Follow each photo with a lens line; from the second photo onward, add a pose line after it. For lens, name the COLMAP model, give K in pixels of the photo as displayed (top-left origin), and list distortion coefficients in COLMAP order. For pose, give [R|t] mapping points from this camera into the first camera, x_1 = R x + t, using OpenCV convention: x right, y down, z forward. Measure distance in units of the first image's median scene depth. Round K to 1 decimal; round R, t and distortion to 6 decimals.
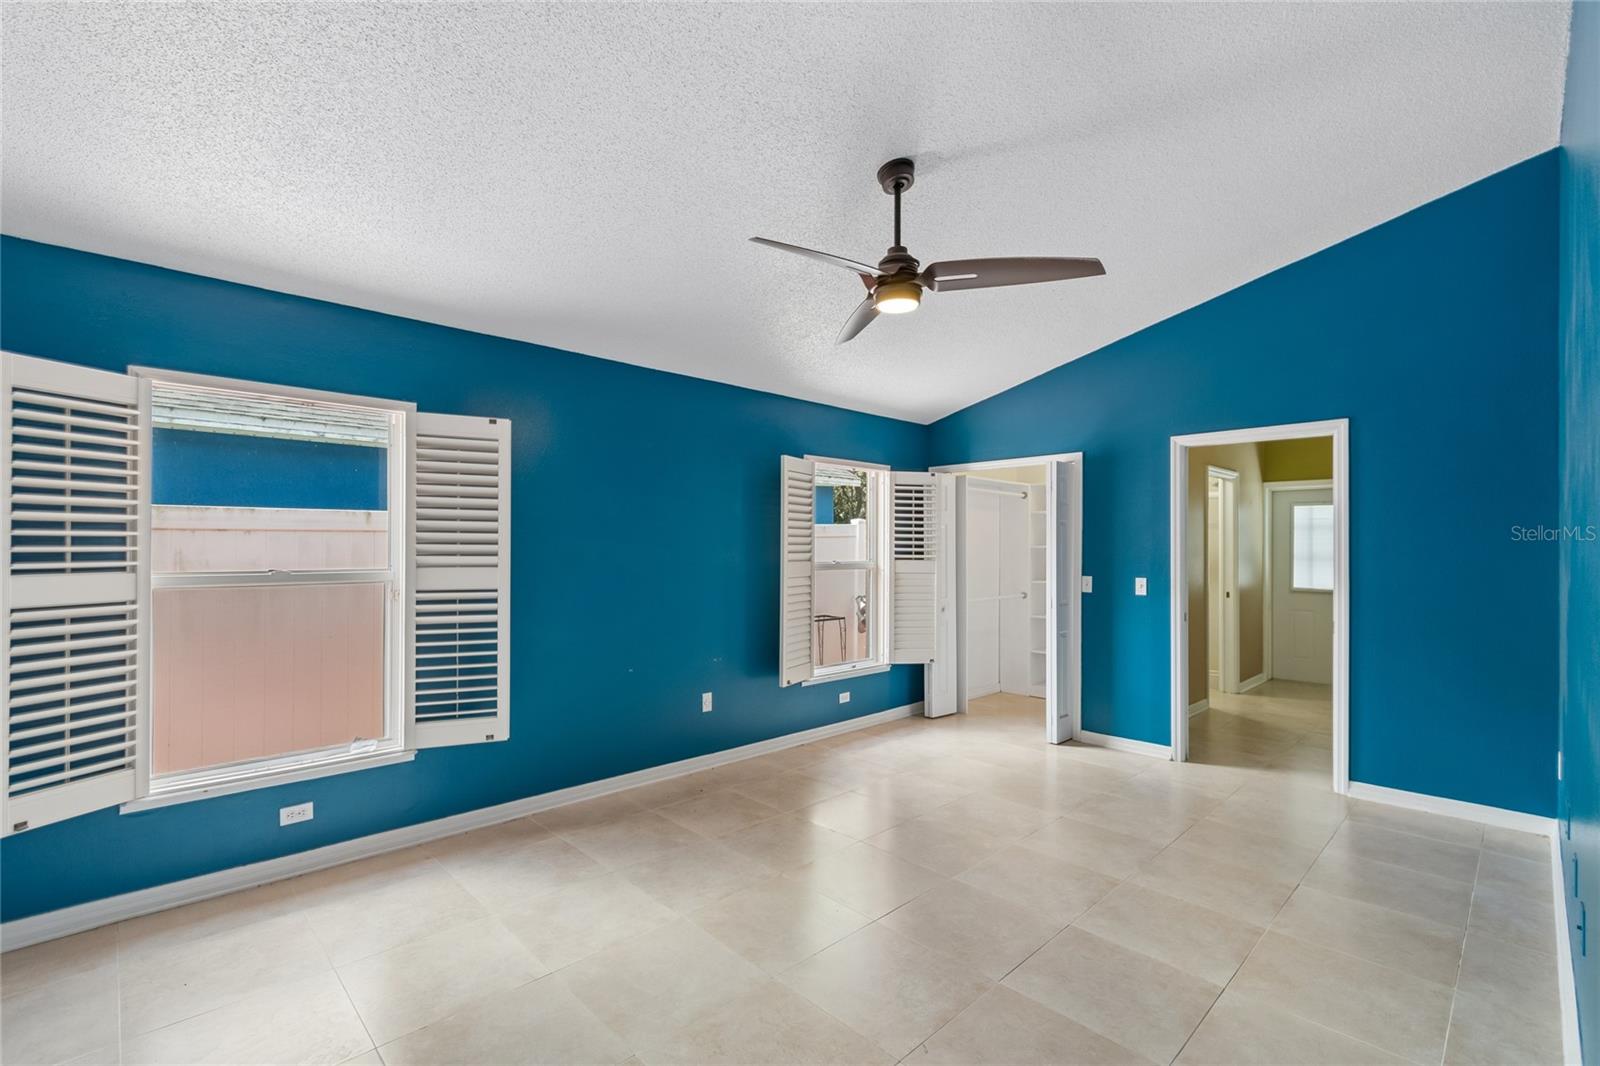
lens RADIAL K [[715.4, 0, 787.9], [0, 715.4, 550.0], [0, 0, 1]] dist [0.002415, -0.001666]
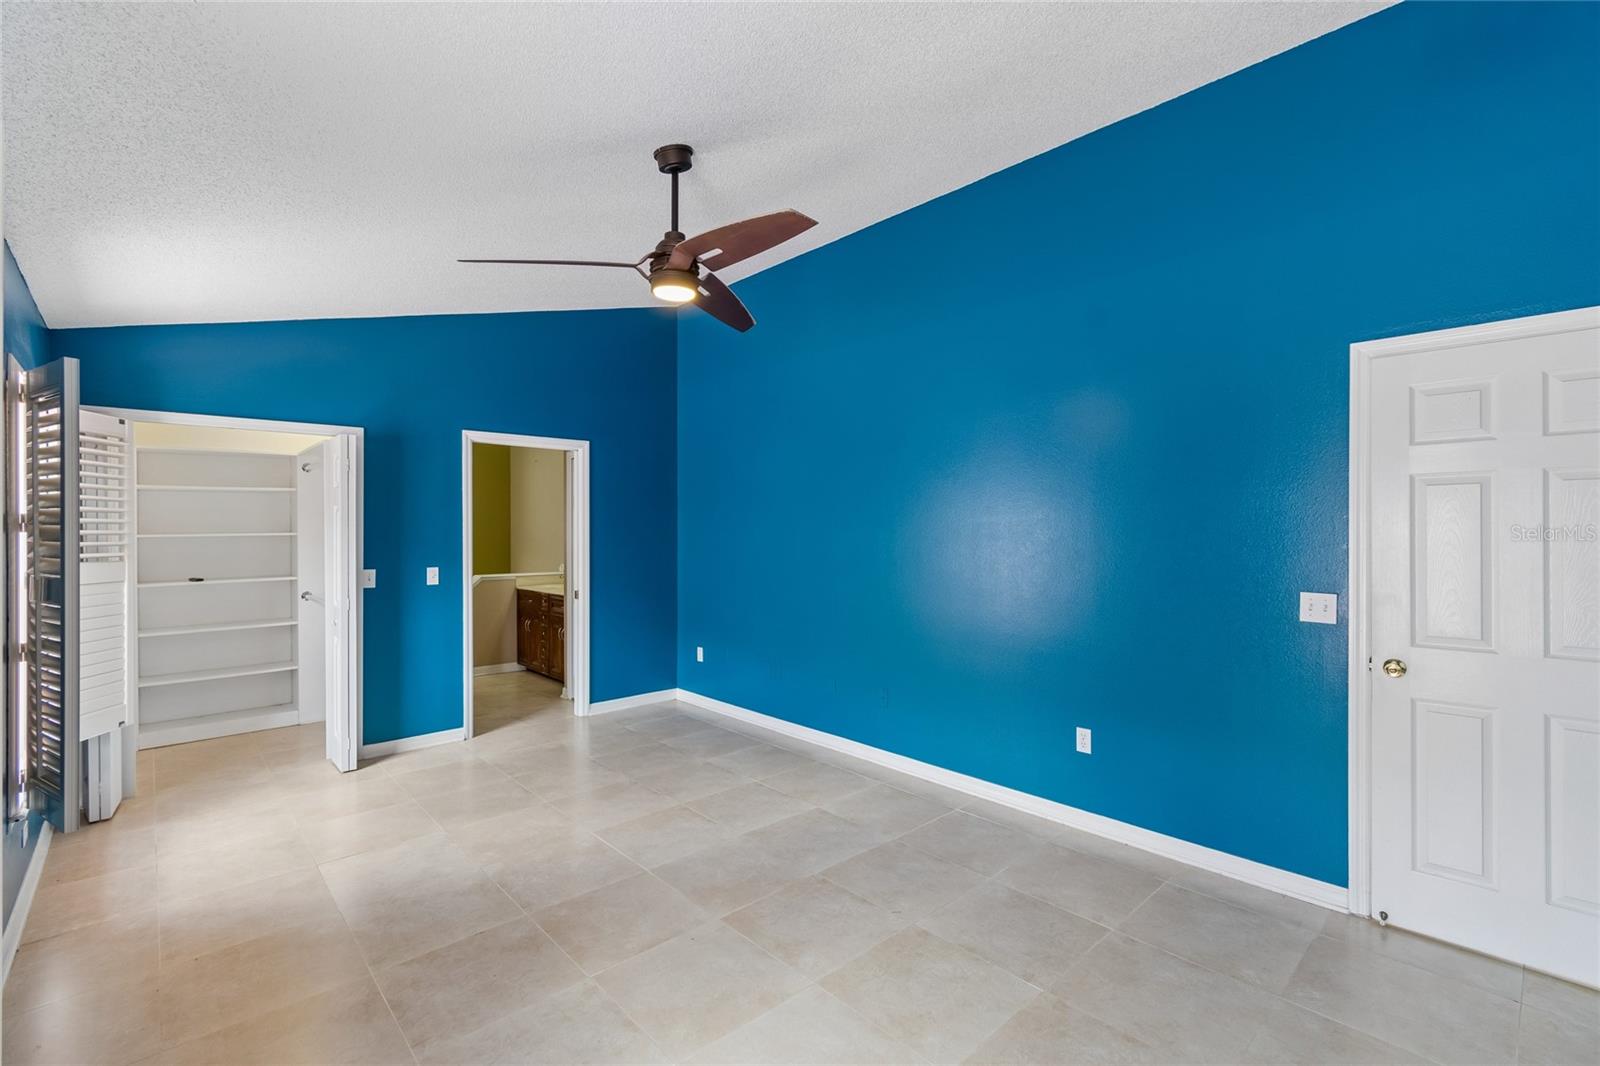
lens RADIAL K [[715.4, 0, 800.1], [0, 715.4, 523.6], [0, 0, 1]] dist [0.002415, -0.001666]
pose [[0.004840, 0.000773, 0.999988, -0.507294], [0.003578, 0.999993, -0.000790, -0.019387], [-0.999982, 0.003582, 0.004837, 0.505494]]
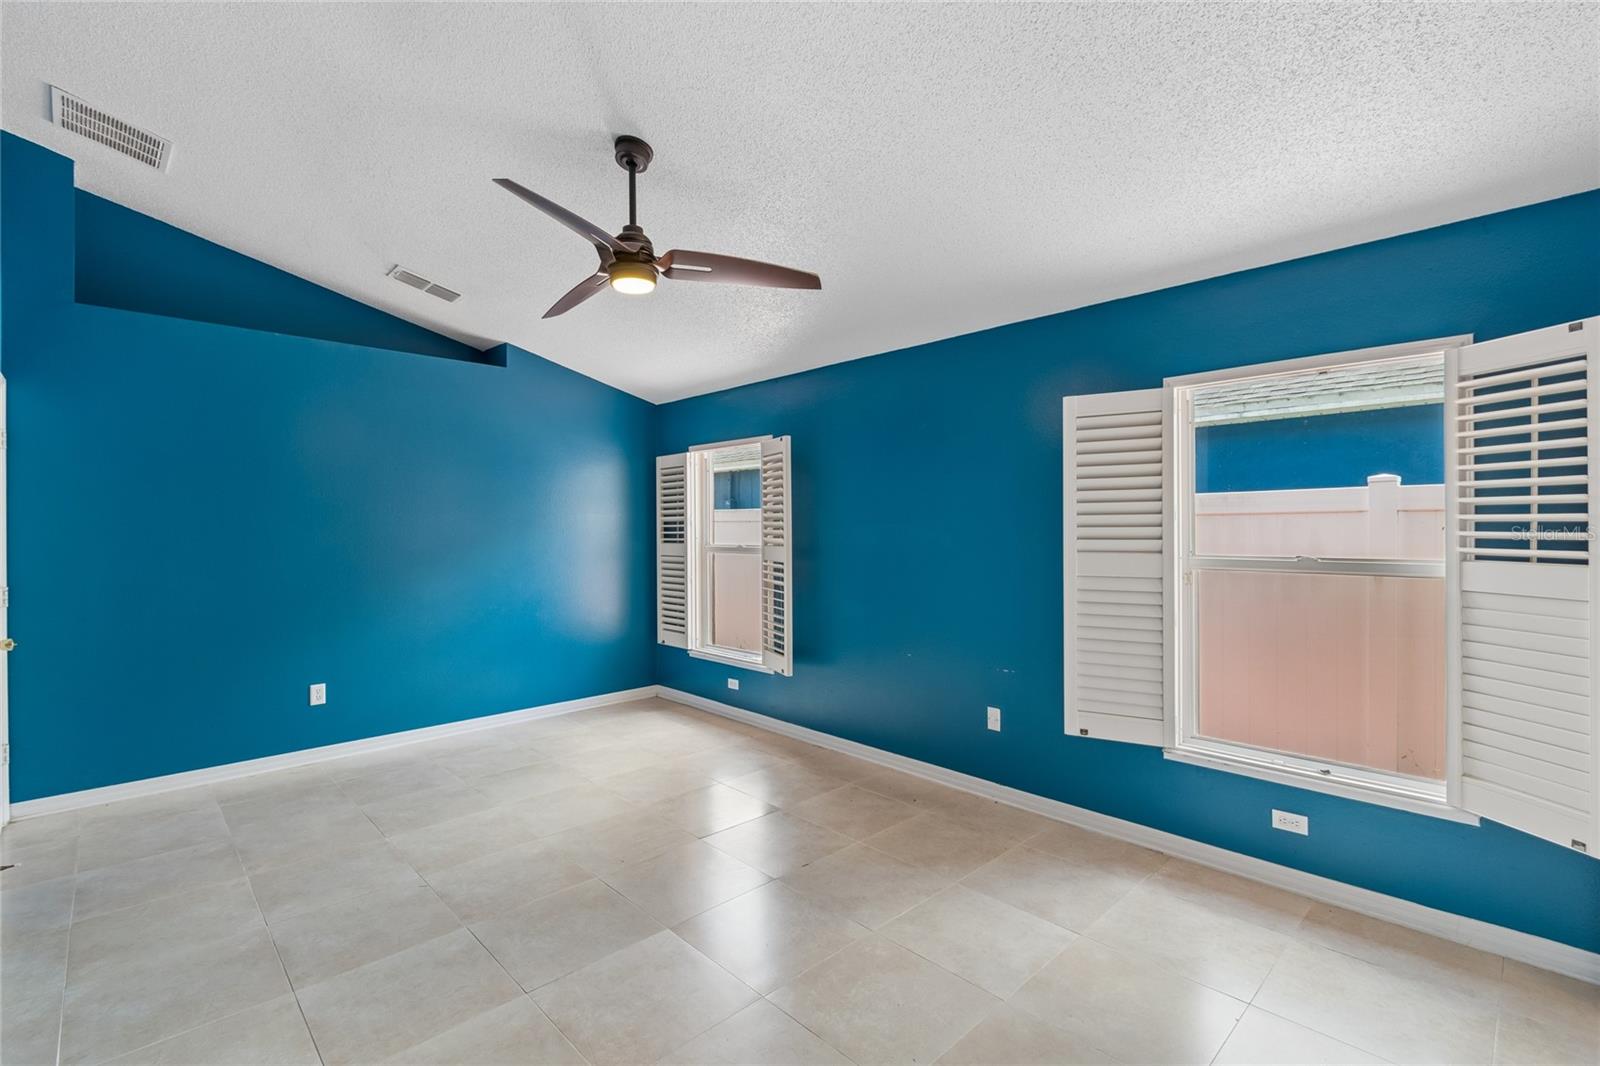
lens RADIAL K [[715.4, 0, 784.3], [0, 715.4, 526.9], [0, 0, 1]] dist [0.002415, -0.001666]
pose [[-0.004092, -0.003278, -0.999986, 0.694083], [0.001165, 0.999994, -0.003283, -0.005644], [0.999991, -0.001178, -0.004089, 0.741978]]
